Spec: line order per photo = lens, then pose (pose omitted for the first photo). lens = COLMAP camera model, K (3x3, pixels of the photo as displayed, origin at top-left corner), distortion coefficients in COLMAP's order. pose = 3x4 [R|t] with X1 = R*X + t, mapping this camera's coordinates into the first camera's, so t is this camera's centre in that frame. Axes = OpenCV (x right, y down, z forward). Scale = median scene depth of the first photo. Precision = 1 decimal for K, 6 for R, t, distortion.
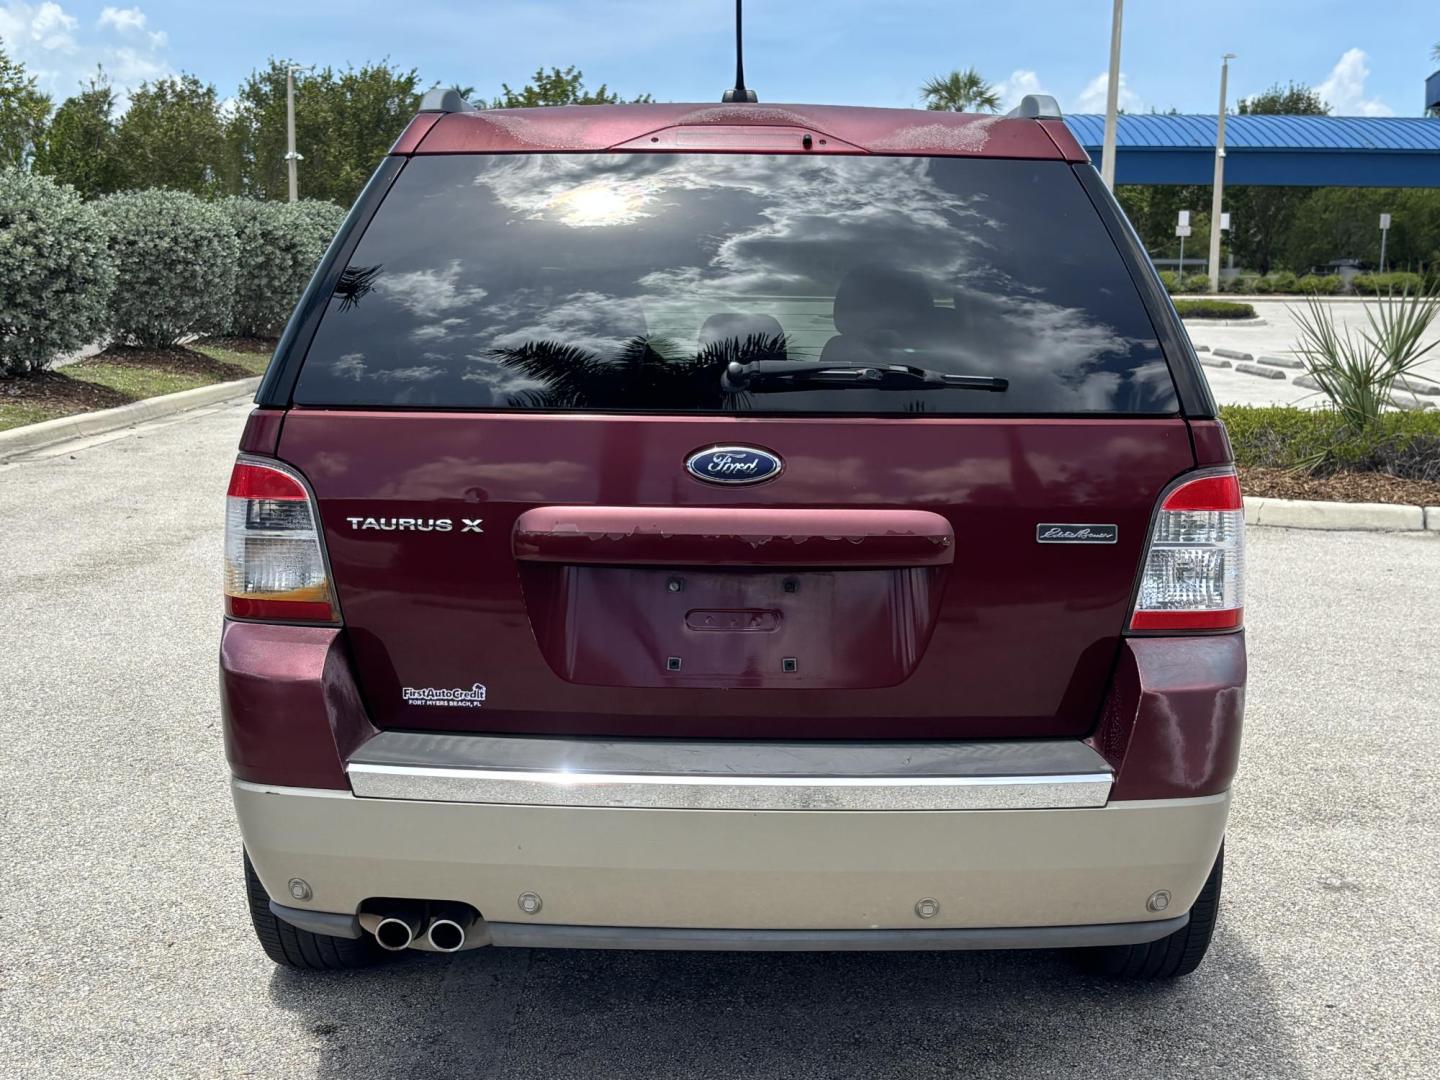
lens RADIAL K [[2095.7, 0, 780.4], [0, 2095.7, 545.1], [0, 0, 1]] dist [0.320141, -1.127893]
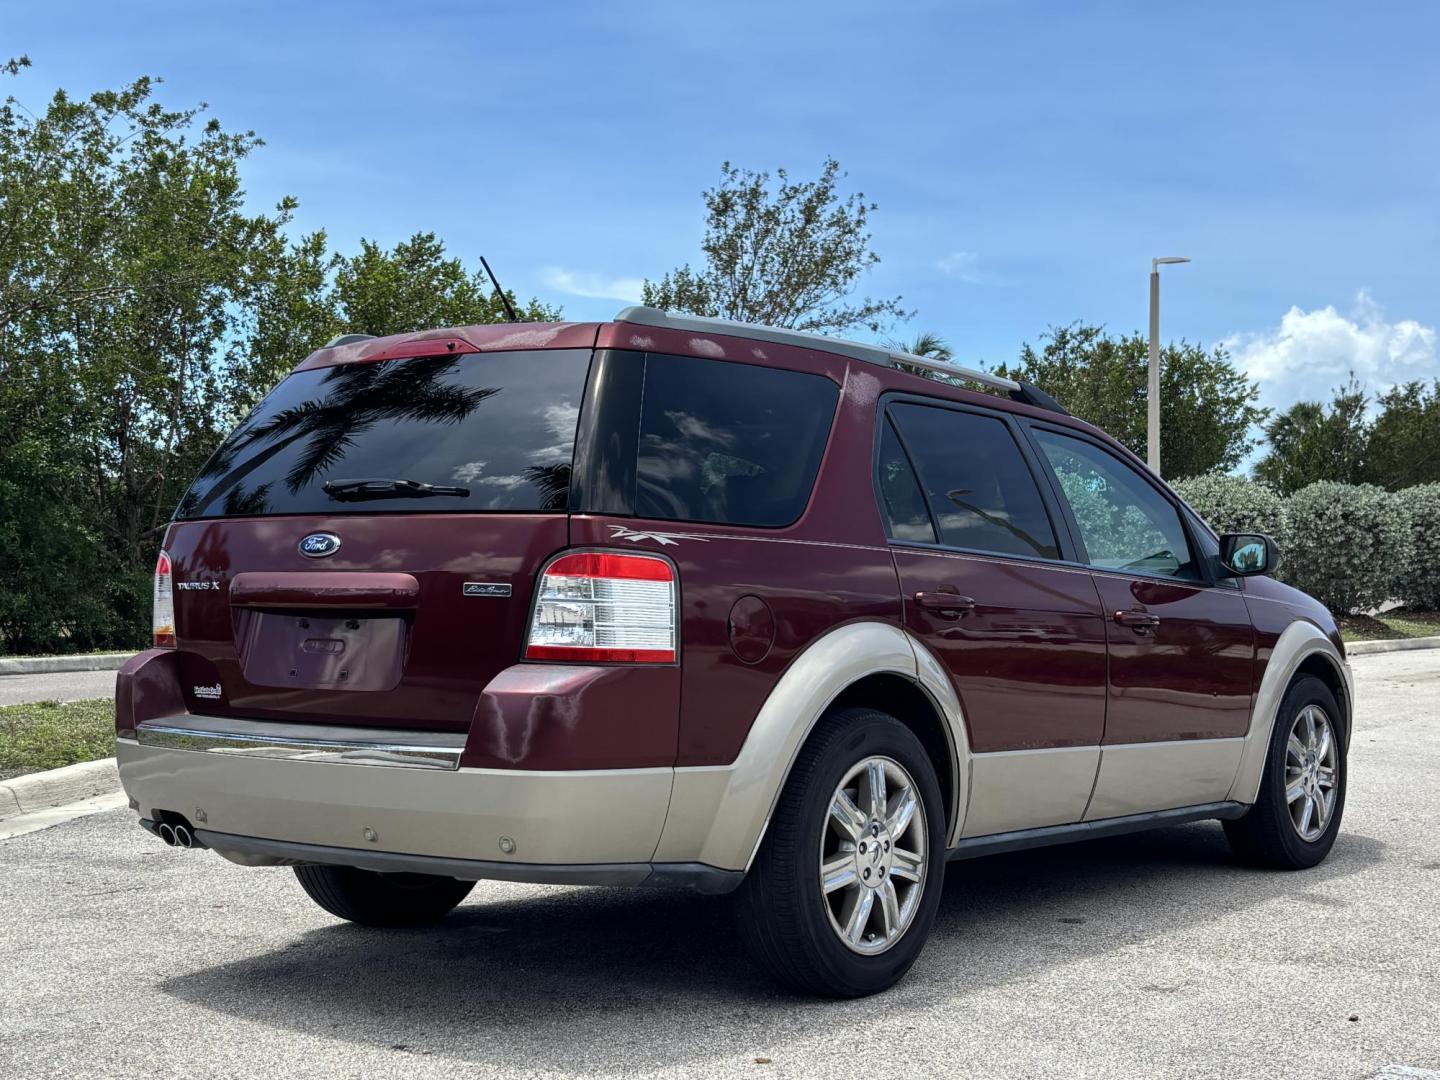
lens RADIAL K [[2142.8, 0, 720.0], [0, 2142.8, 540.0], [0, 0, 1]] dist [0.149802, 0.032894]
pose [[0.792250, -0.016369, -0.609977, 0.162150], [-0.073486, 0.989805, -0.122007, 0.017910], [0.605756, 0.141485, 0.782970, -0.011184]]
